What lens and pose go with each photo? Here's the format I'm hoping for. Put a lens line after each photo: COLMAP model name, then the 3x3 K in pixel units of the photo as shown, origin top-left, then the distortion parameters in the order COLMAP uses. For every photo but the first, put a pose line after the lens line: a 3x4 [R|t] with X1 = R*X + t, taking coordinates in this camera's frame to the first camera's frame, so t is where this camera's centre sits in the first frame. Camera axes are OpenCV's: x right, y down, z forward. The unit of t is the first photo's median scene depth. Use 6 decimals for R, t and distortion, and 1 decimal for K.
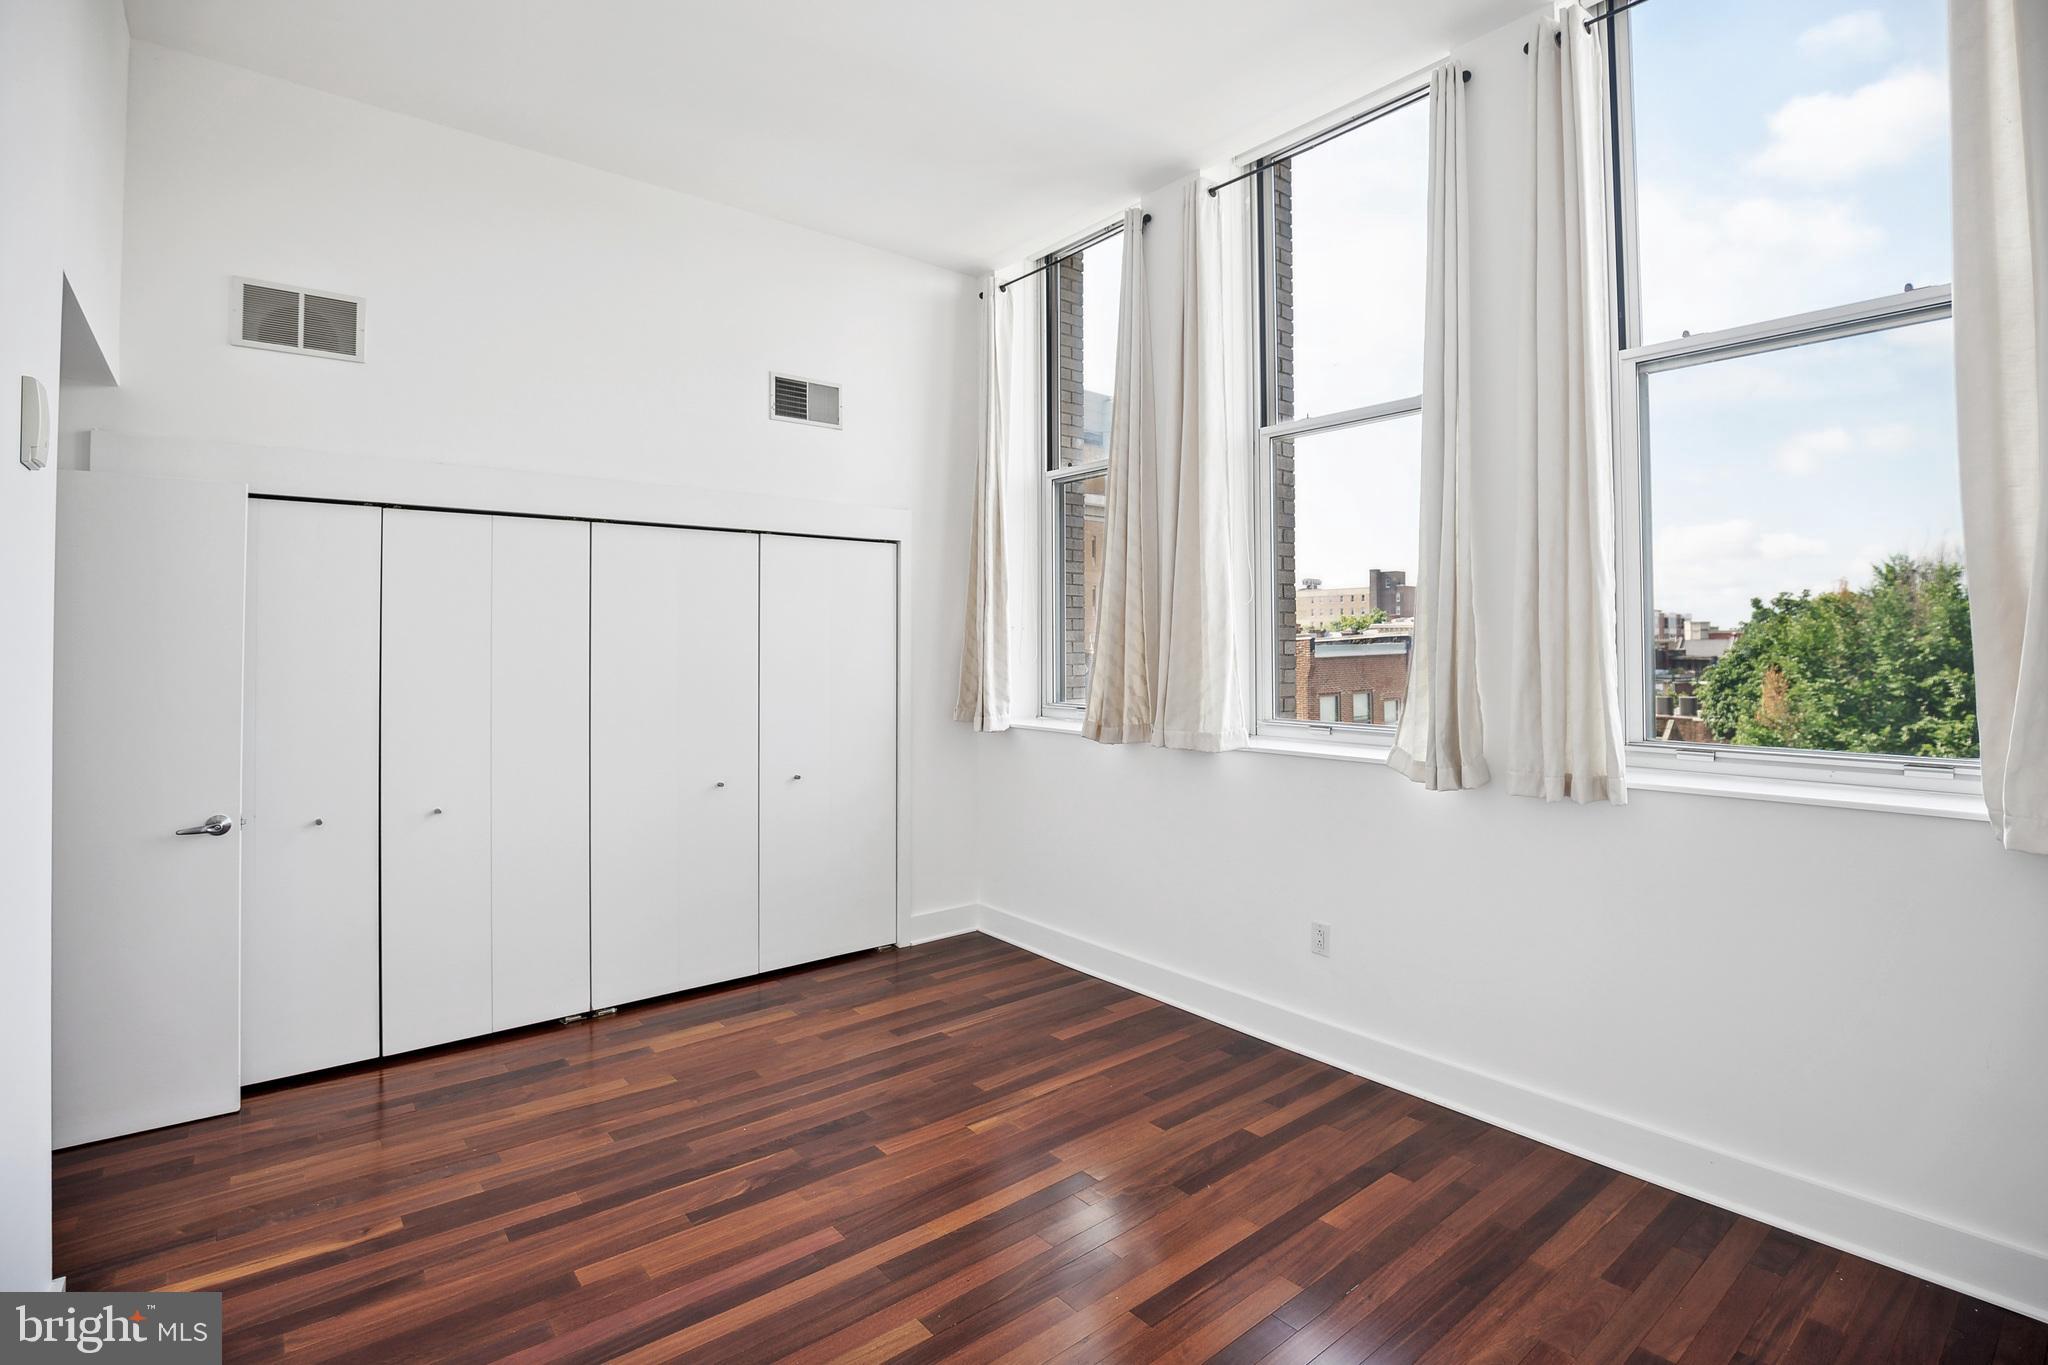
lens RADIAL K [[954.1, 0, 1021.9], [0, 954.1, 712.8], [0, 0, 1]] dist [0.000989, 0.000182]
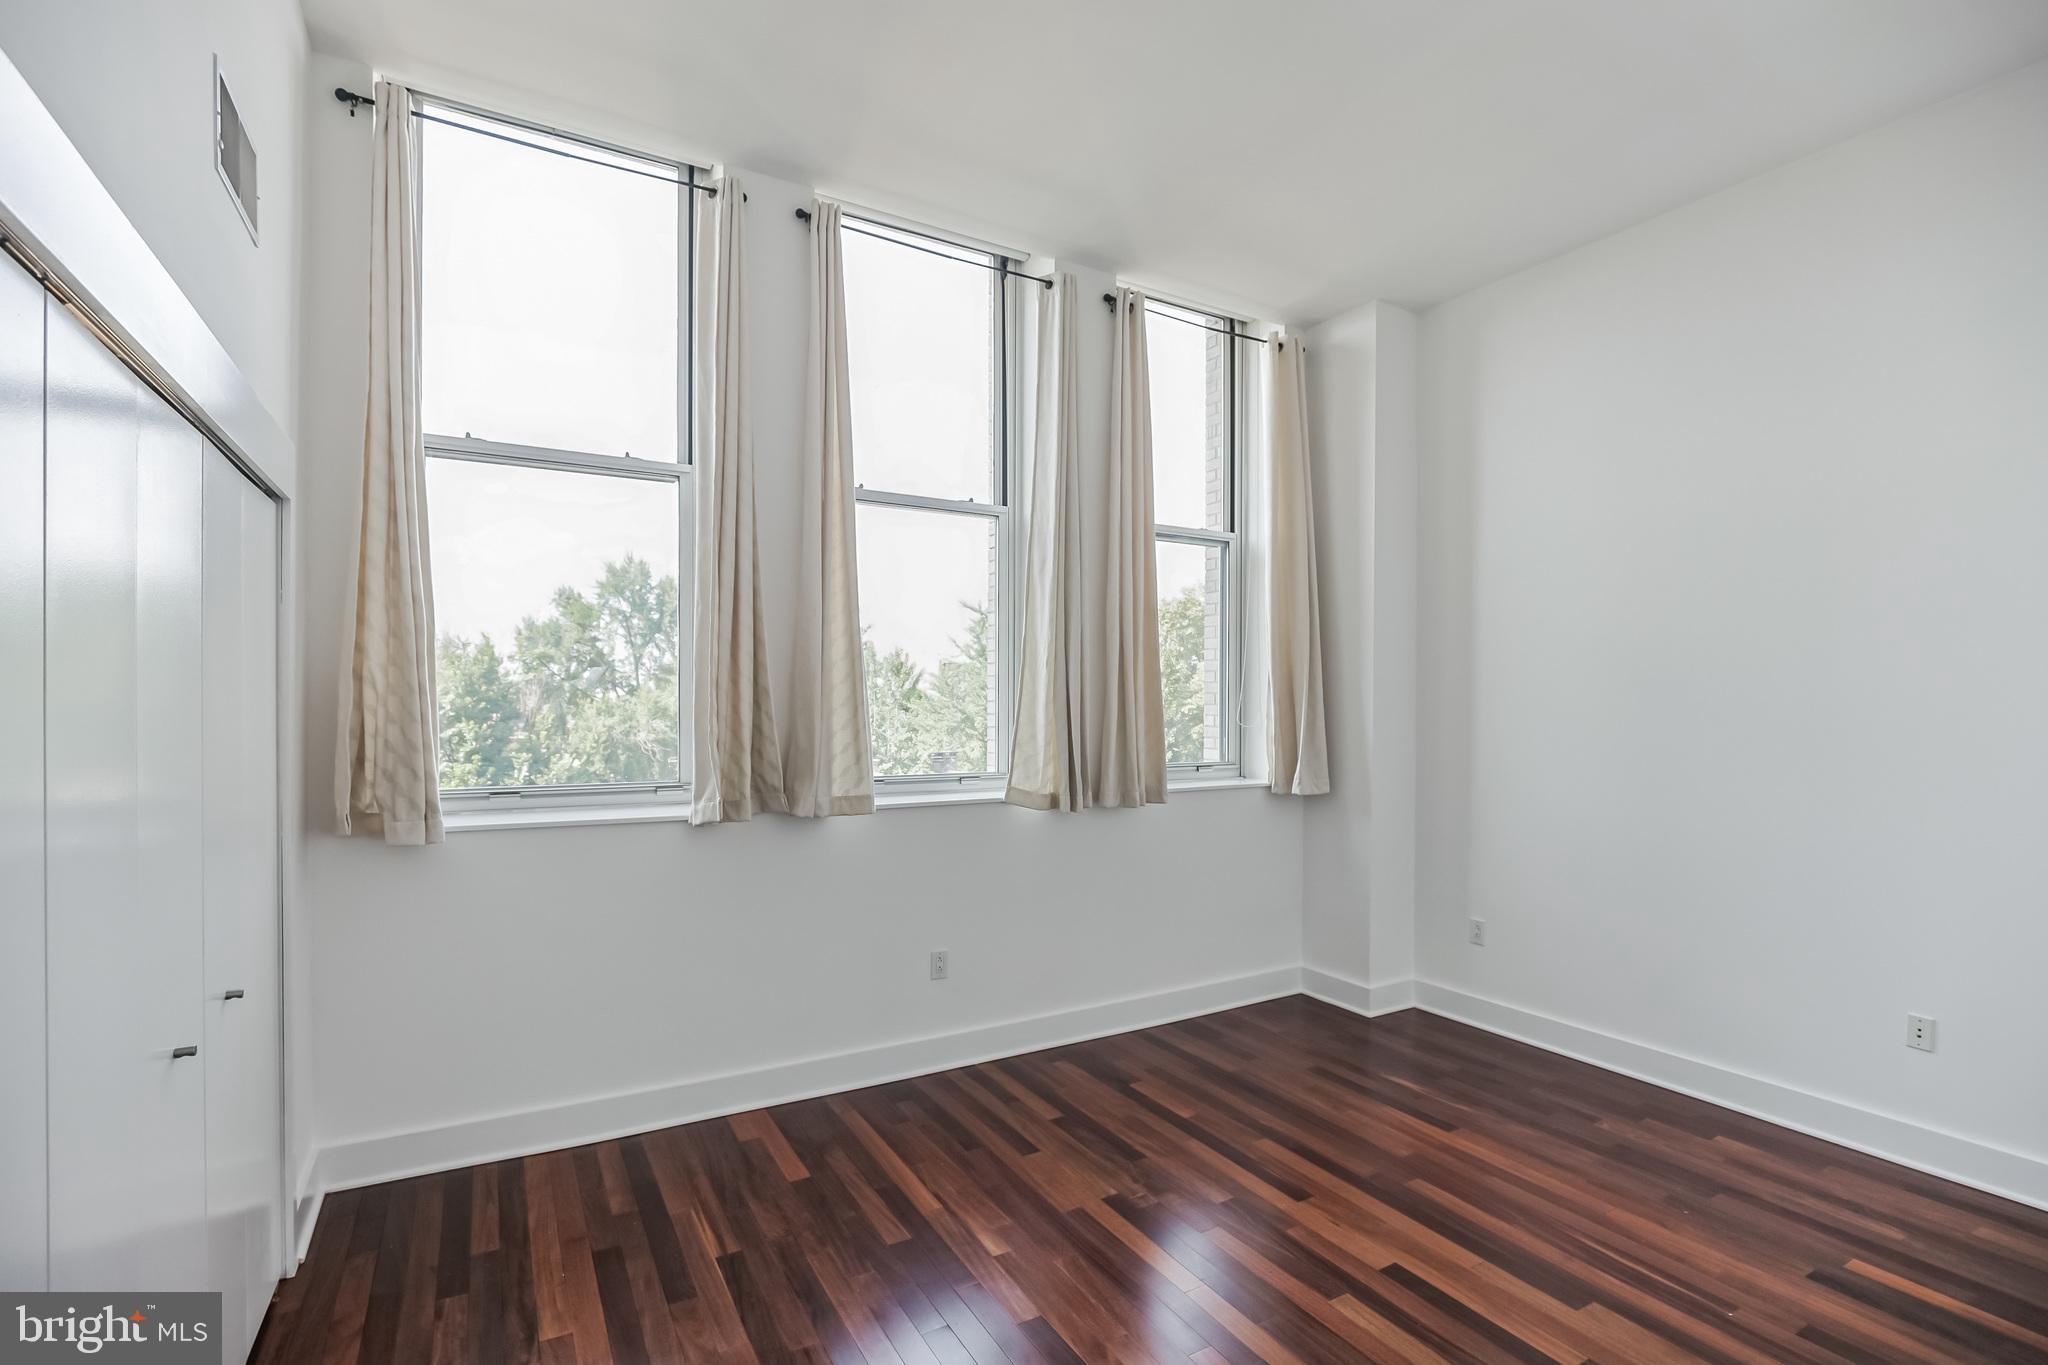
lens RADIAL K [[954.1, 0, 1021.9], [0, 954.1, 712.8], [0, 0, 1]] dist [0.000989, 0.000182]
pose [[0.167864, -0.000136, 0.985810, -0.783839], [0.056127, 0.998379, -0.009419, -0.044718], [-0.984211, 0.056911, 0.167600, 0.683662]]
